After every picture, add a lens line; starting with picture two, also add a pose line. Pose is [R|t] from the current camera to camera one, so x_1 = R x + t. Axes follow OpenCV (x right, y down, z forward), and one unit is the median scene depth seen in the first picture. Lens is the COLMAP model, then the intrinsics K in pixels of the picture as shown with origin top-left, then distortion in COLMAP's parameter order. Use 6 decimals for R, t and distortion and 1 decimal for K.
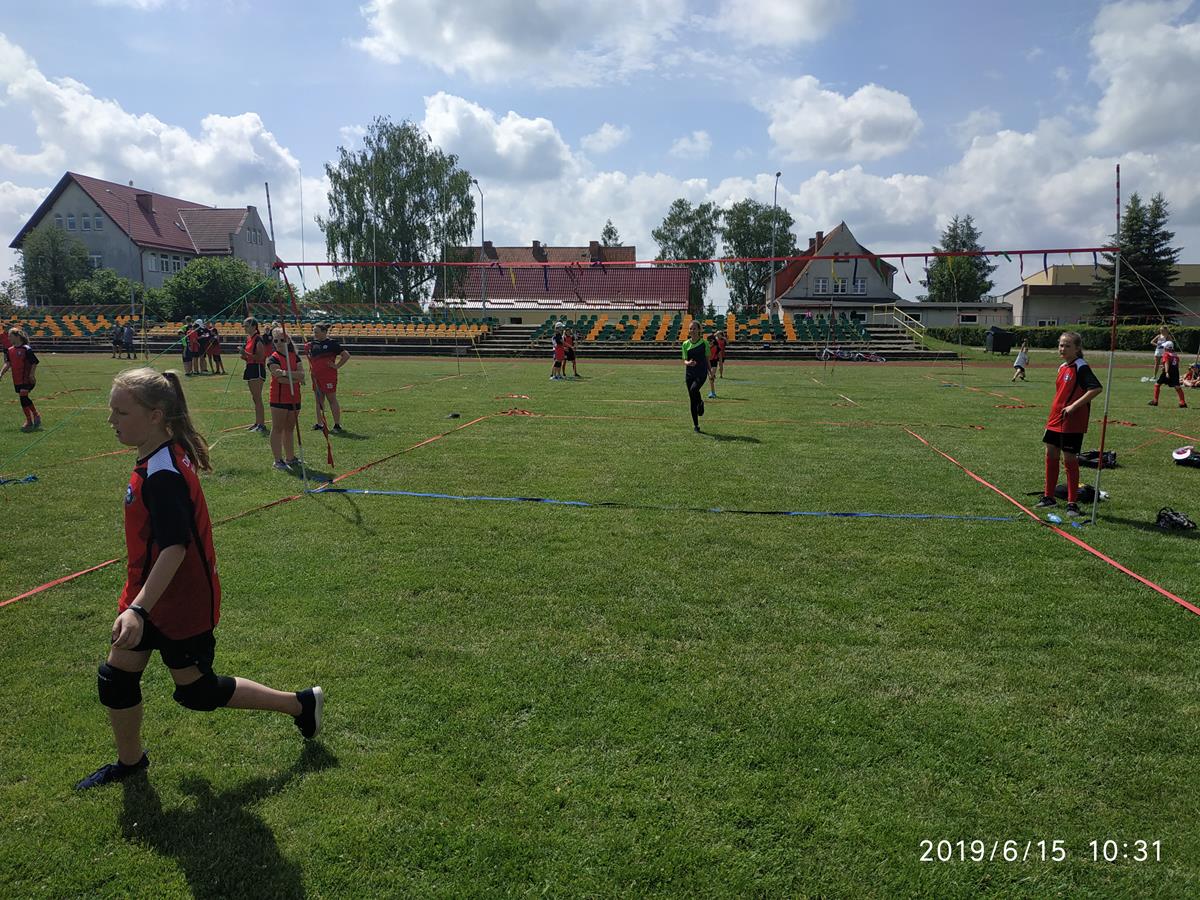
lens RADIAL K [[886.2, 0, 594.5], [0, 886.2, 450.6], [0, 0, 1]] dist [0.012553, -0.040098]
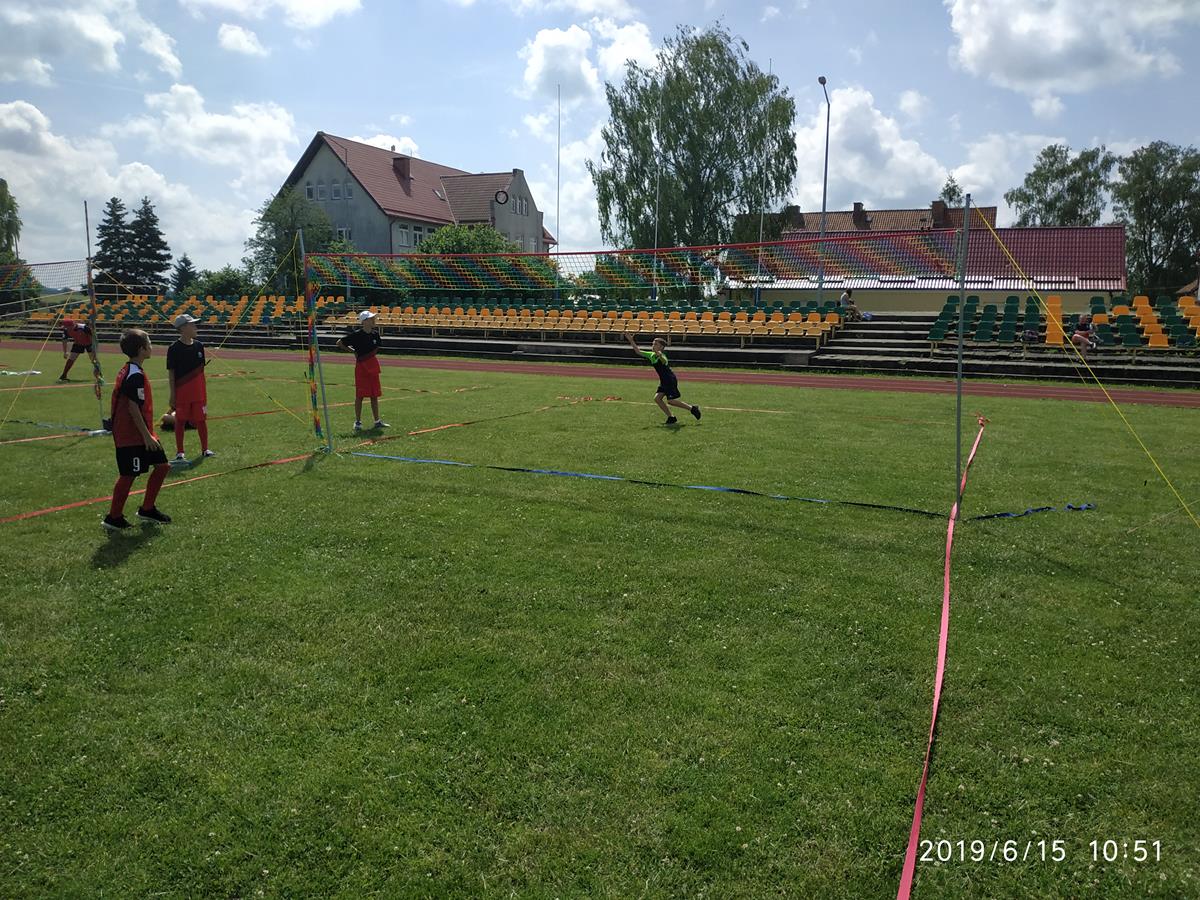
lens RADIAL K [[886.2, 0, 600.9], [0, 886.2, 449.9], [0, 0, 1]] dist [0.012553, -0.040098]
pose [[0.955924, 0.052680, -0.288851, -0.062599], [-0.048026, 0.998577, 0.023181, -0.037282], [0.289661, -0.008287, 0.957093, 0.253557]]
